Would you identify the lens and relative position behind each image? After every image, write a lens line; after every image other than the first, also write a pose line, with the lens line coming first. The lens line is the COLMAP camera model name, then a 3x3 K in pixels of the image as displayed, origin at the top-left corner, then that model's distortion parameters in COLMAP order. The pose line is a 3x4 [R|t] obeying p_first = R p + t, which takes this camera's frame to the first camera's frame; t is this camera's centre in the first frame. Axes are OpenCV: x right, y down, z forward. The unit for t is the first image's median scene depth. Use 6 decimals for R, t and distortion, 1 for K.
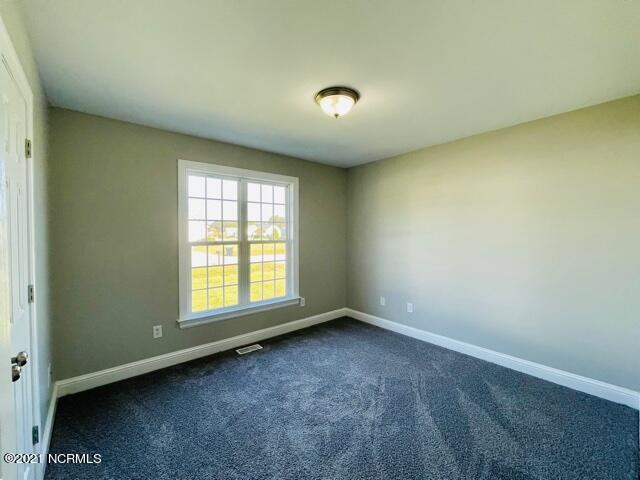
lens RADIAL K [[268.4, 0, 326.5], [0, 268.4, 242.1], [0, 0, 1]] dist [-0.002164, -0.000428]
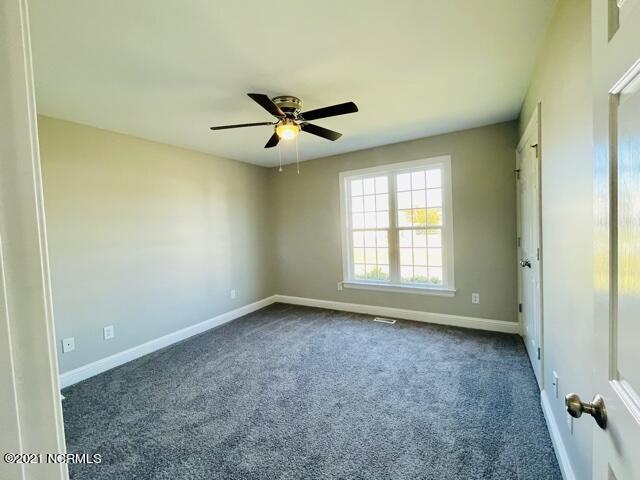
lens RADIAL K [[260.3, 0, 321.6], [0, 260.3, 236.2], [0, 0, 1]] dist [-0.002740, 0.000117]
pose [[0.351243, 0.022993, -0.936002, 0.618443], [0.006983, 0.999606, 0.027175, 0.001208], [0.936258, -0.016081, 0.350944, 0.327675]]
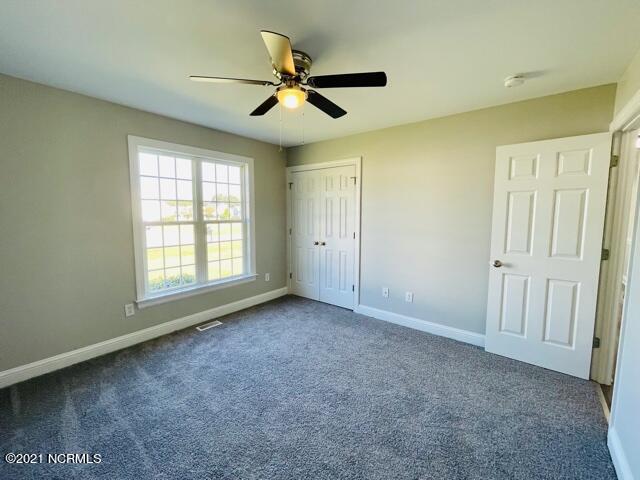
lens RADIAL K [[260.3, 0, 317.1], [0, 260.3, 237.4], [0, 0, 1]] dist [-0.002740, 0.000117]
pose [[0.985351, -0.013596, 0.169995, -0.042527], [0.003422, 0.998192, 0.060001, 0.001077], [-0.170503, -0.058541, 0.983617, -0.036497]]
